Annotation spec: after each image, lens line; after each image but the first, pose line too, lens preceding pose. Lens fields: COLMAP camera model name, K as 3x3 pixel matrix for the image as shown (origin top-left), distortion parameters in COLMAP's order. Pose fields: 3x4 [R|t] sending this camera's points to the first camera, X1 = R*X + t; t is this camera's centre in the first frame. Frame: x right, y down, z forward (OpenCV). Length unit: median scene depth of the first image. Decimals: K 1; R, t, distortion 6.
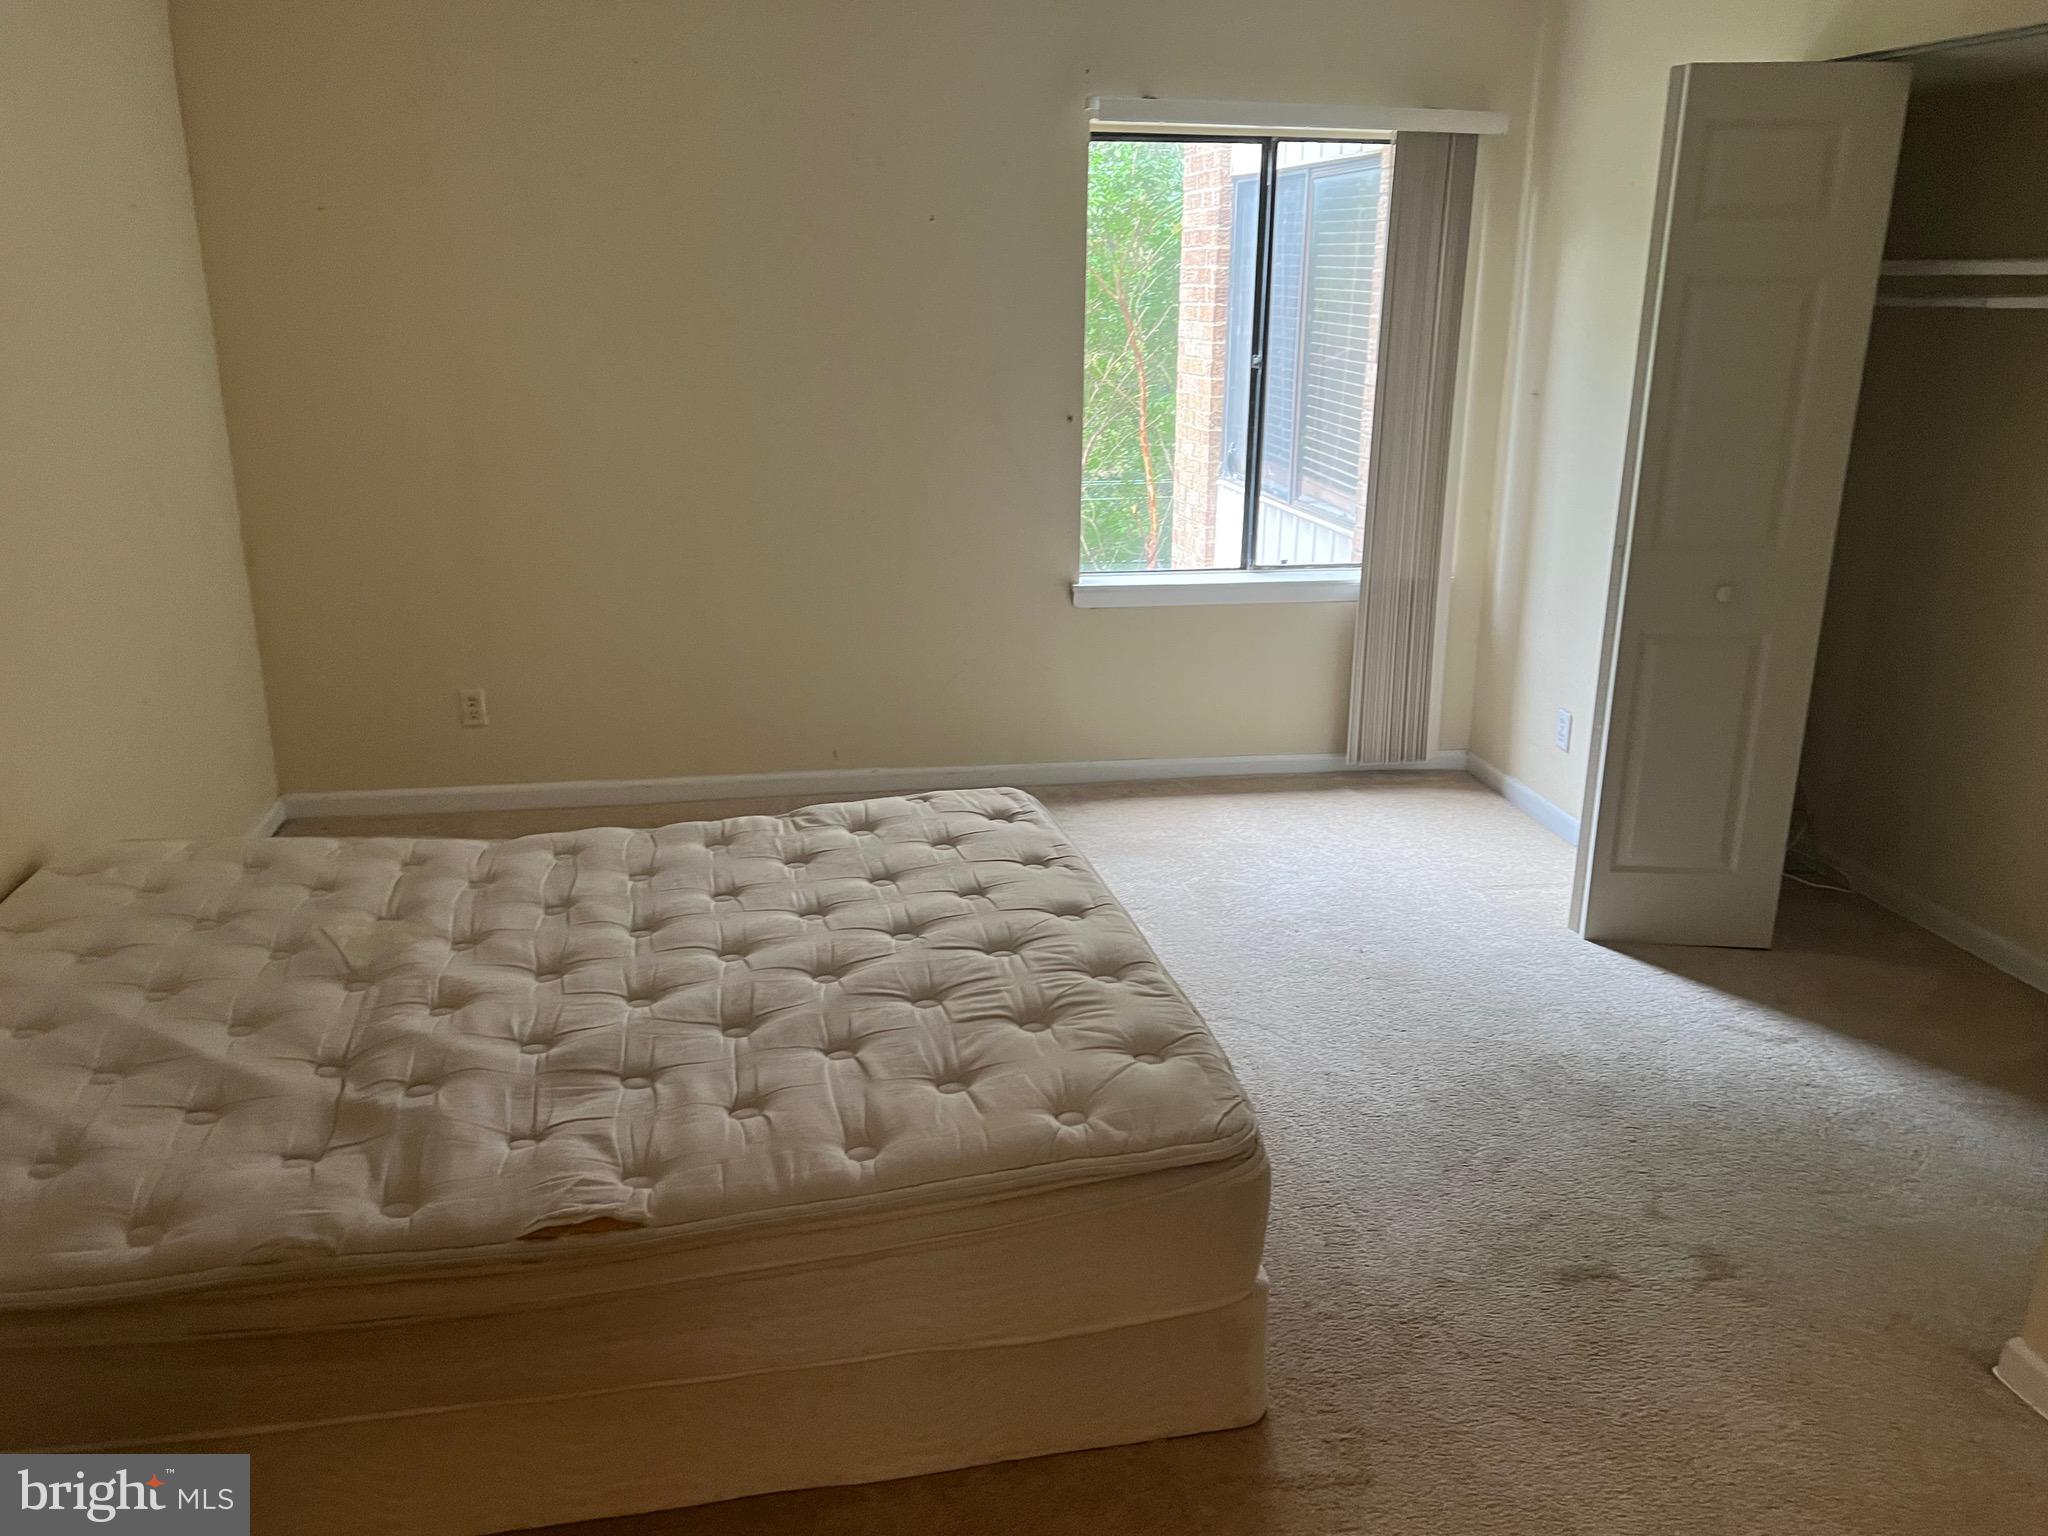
lens RADIAL K [[1583.4, 0, 1052.4], [0, 1583.4, 761.2], [0, 0, 1]] dist [0.089011, -0.072848]
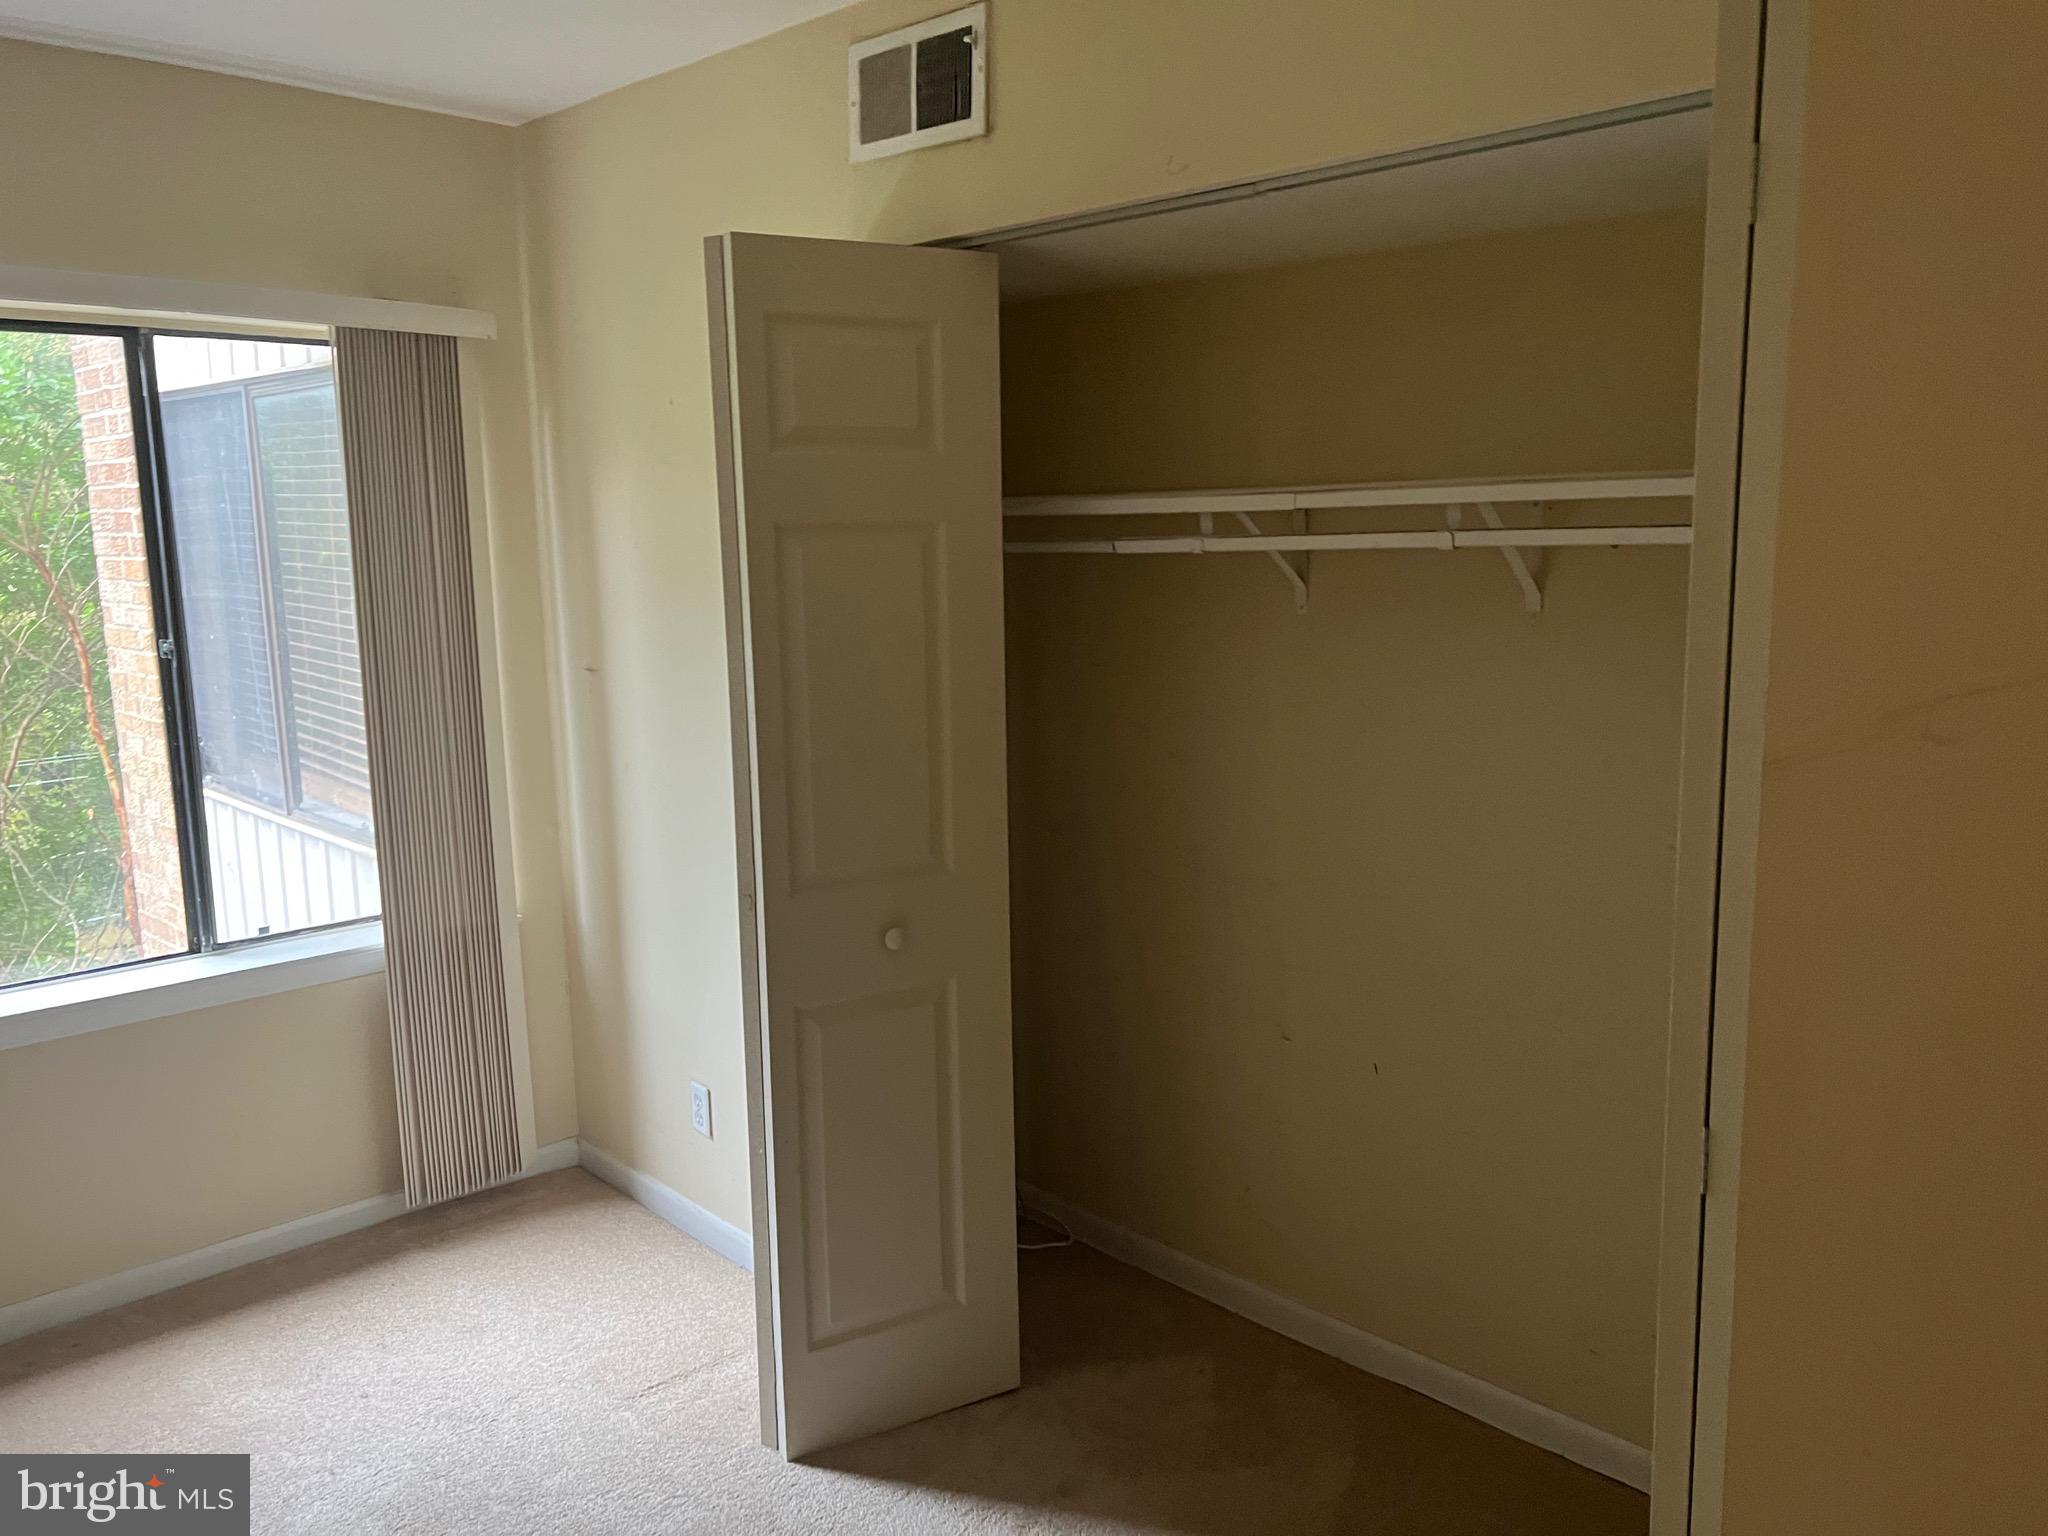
lens RADIAL K [[1533.1, 0, 1024.0], [0, 1533.1, 768.0], [0, 0, 1]] dist [0.037298, -0.052560]
pose [[0.844385, -0.112973, 0.523690, 0.089929], [0.177839, 0.981192, -0.075076, -0.093434], [-0.505358, 0.156525, 0.848595, 0.291205]]
